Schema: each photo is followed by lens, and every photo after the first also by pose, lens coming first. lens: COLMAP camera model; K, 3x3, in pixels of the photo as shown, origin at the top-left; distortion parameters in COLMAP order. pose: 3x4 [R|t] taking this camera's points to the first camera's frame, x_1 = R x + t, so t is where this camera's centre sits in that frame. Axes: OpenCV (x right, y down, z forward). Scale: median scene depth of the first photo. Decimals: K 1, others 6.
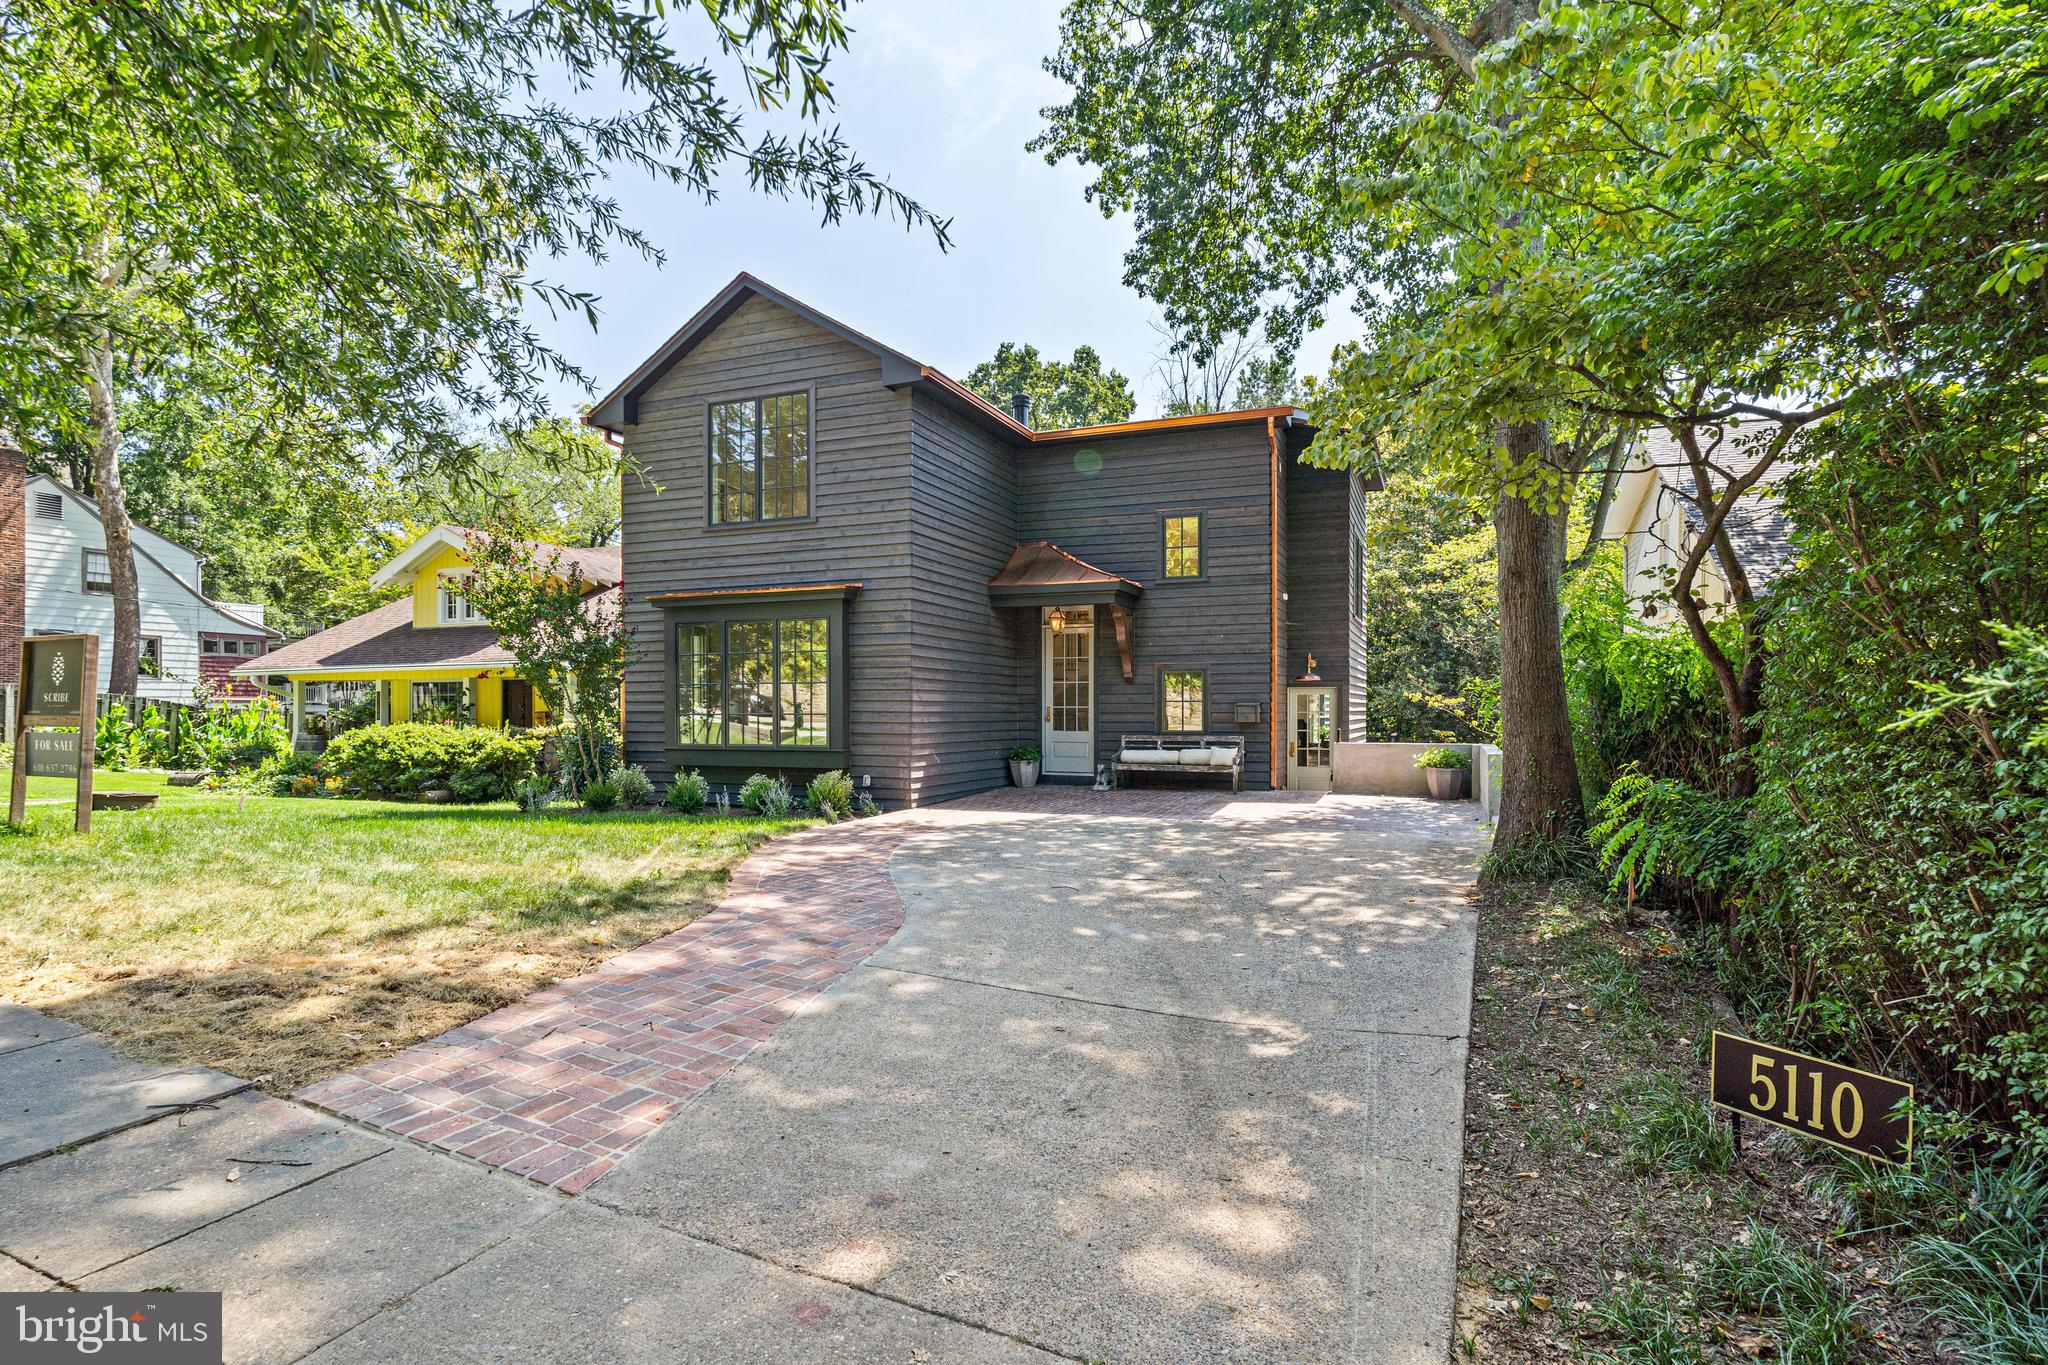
lens RADIAL K [[1032.1, 0, 1025.4], [0, 1032.1, 691.2], [0, 0, 1]] dist [0.000687, -0.000028]
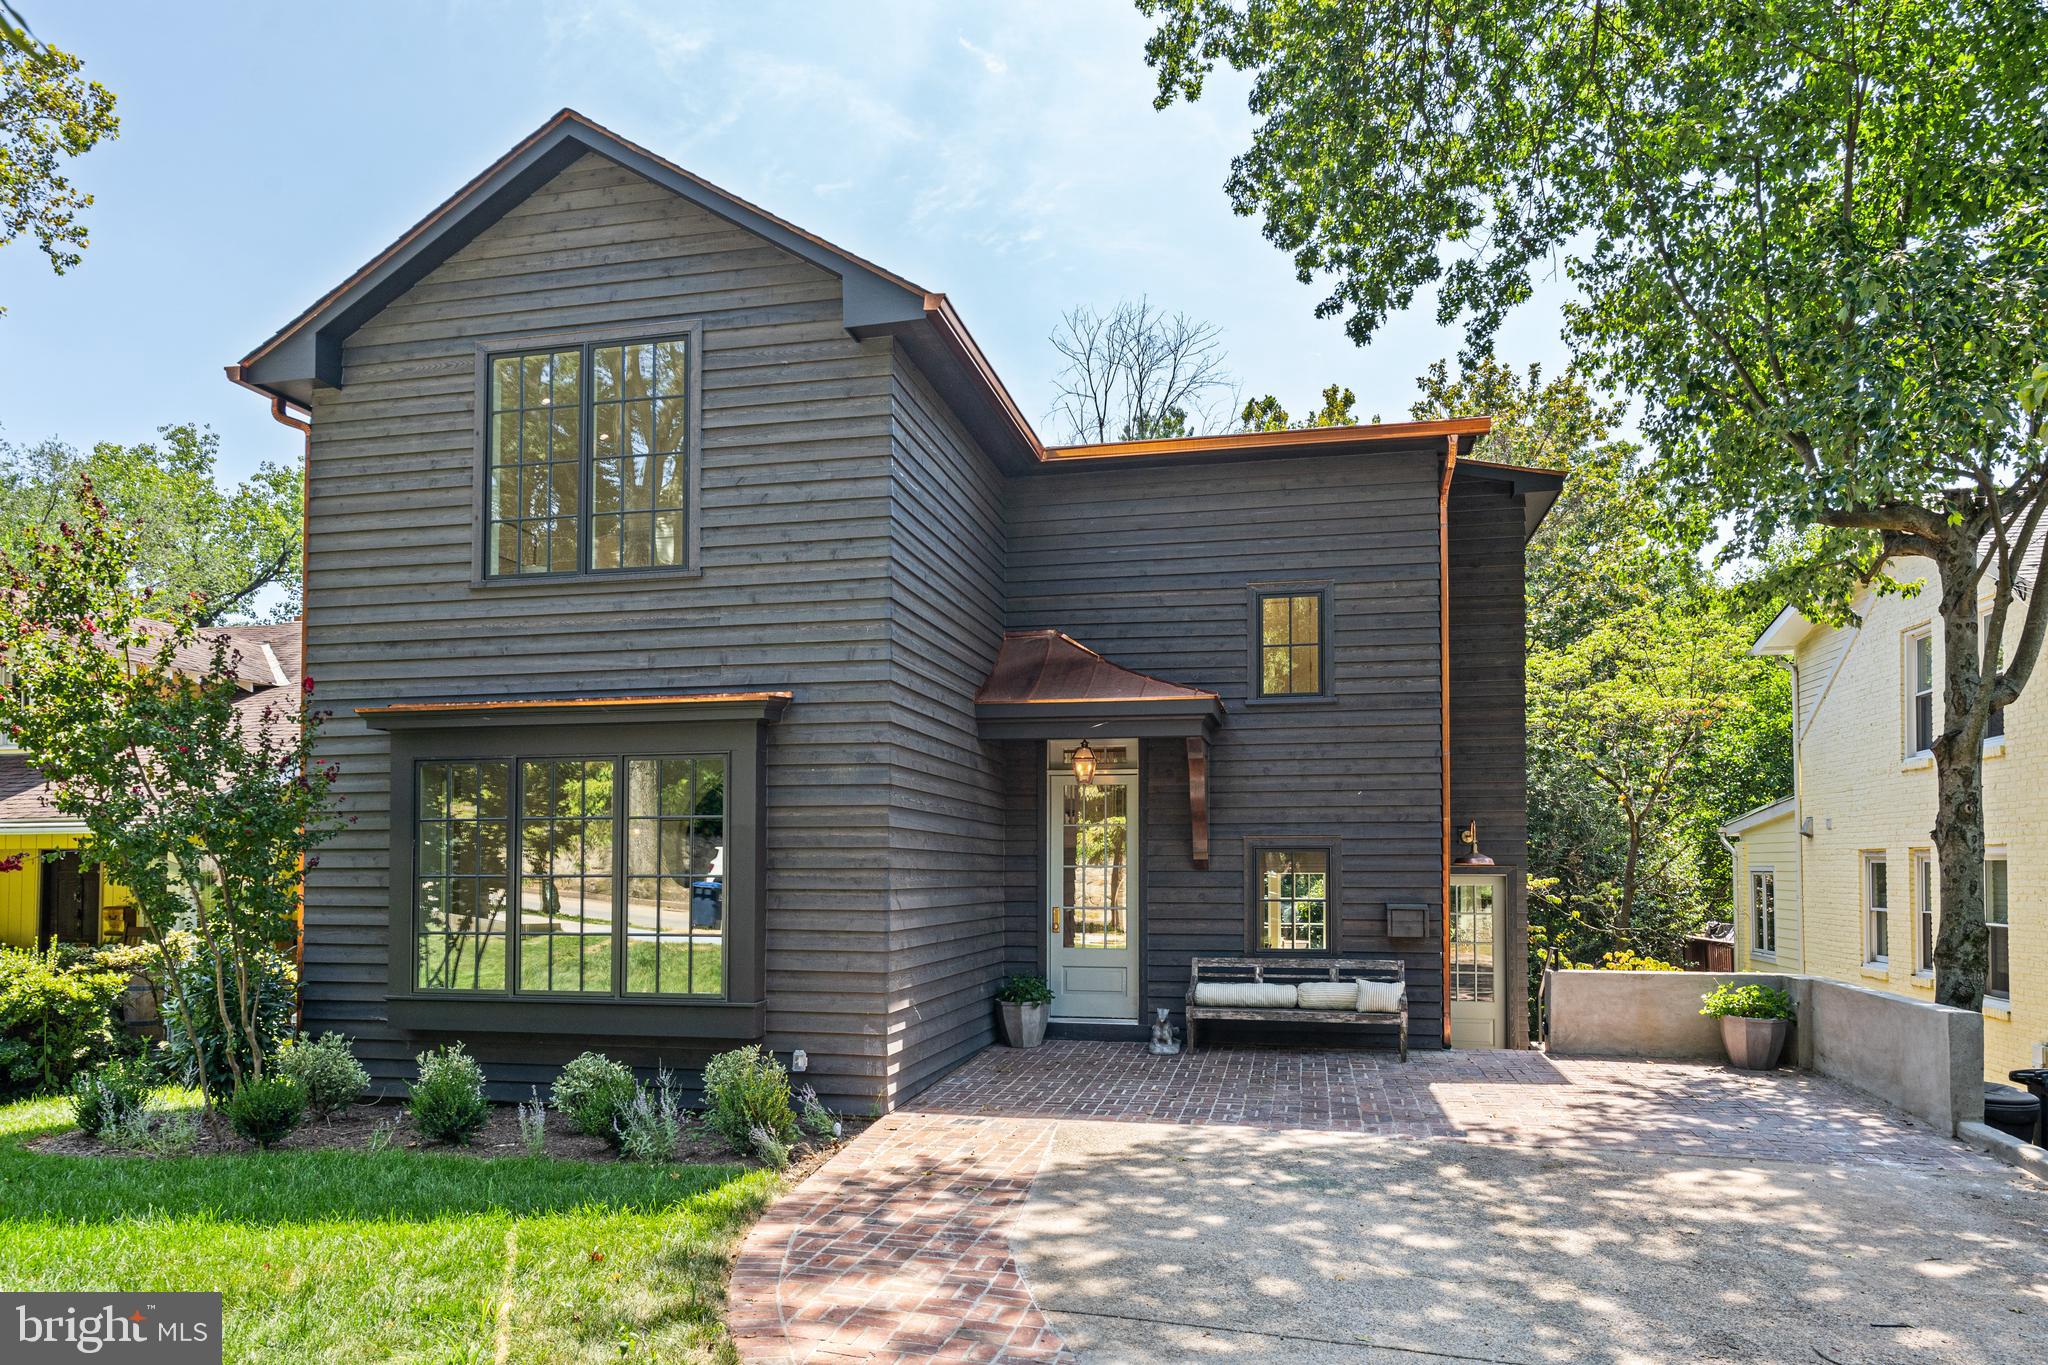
lens RADIAL K [[1341.6, 0, 1022.0], [0, 1341.6, 803.4], [0, 0, 1]] dist [-0.013058, 0.001501]
pose [[0.985269, 0.010348, 0.170696, -0.148421], [-0.004953, 0.999476, -0.032001, -0.022787], [-0.170938, 0.030684, 0.984804, 0.273133]]
